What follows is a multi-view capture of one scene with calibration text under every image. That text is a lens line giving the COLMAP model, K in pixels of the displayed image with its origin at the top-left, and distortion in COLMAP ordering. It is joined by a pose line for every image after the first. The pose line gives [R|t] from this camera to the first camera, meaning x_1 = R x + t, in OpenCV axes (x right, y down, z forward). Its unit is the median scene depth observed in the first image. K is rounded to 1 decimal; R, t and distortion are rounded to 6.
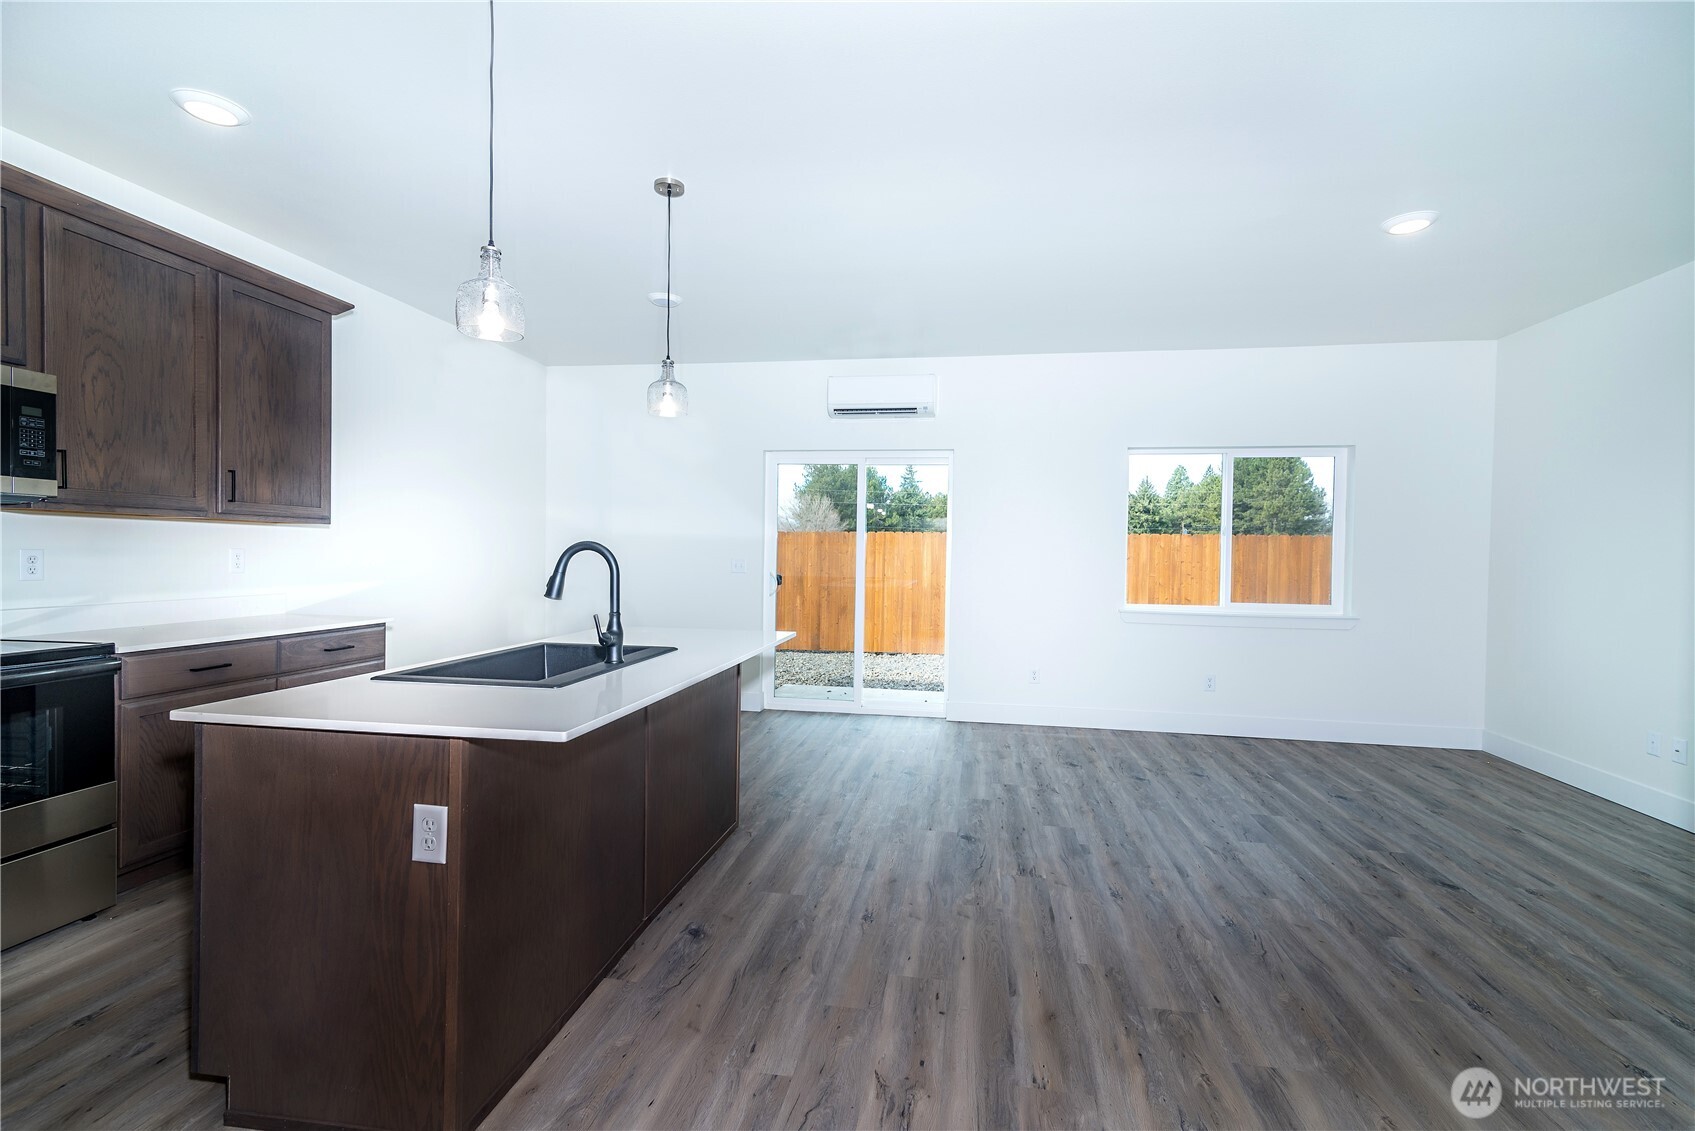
lens RADIAL K [[727.9, 0, 847.5], [0, 727.9, 565.5], [0, 0, 1]] dist [0.010374, -0.000402]
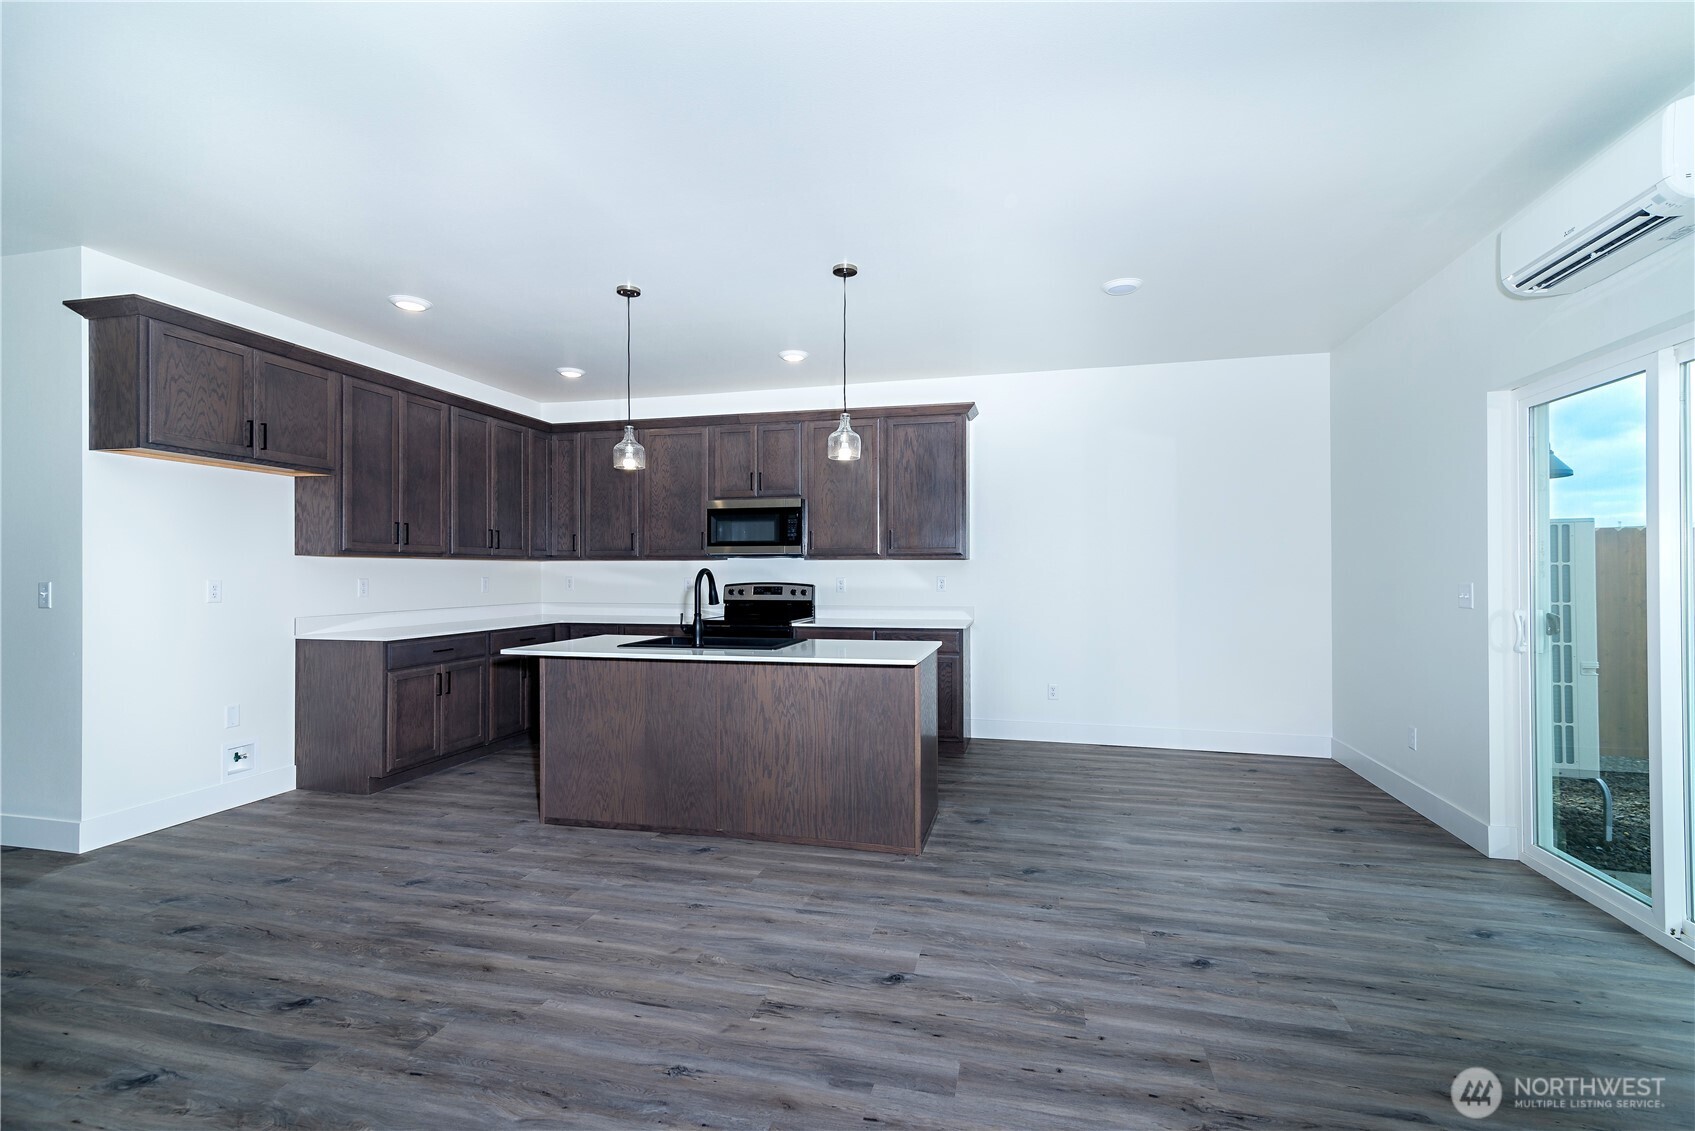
lens RADIAL K [[727.9, 0, 847.5], [0, 727.9, 565.5], [0, 0, 1]] dist [0.010374, -0.000402]
pose [[-0.029267, -0.024449, -0.999273, 1.148330], [-0.016647, 0.999574, -0.023969, -0.007171], [0.999433, 0.015934, -0.029661, 1.270809]]
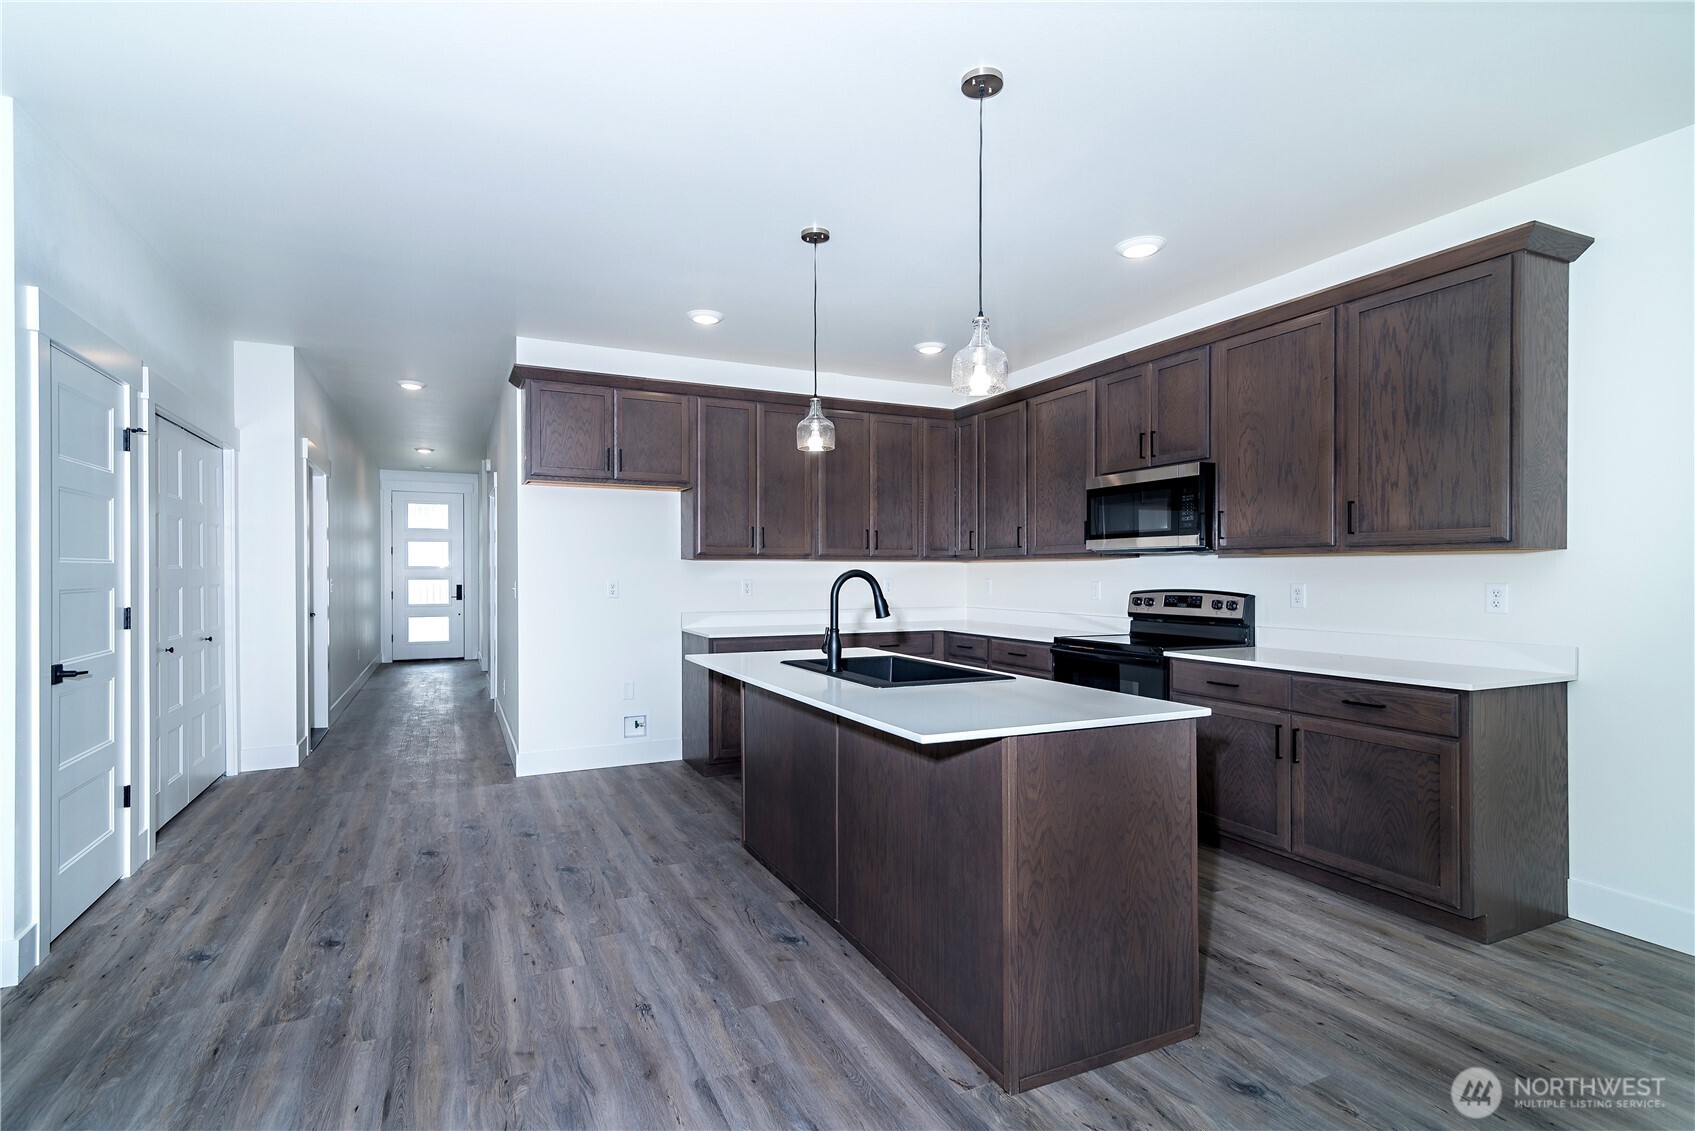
lens RADIAL K [[774.0, 0, 864.7], [0, 774.0, 574.2], [0, 0, 1]] dist [0.013490, -0.000357]
pose [[-0.785800, -0.015405, -0.618289, 0.398390], [-0.023161, 0.999721, 0.004527, -0.030862], [0.618047, 0.017877, -0.785938, 1.886256]]
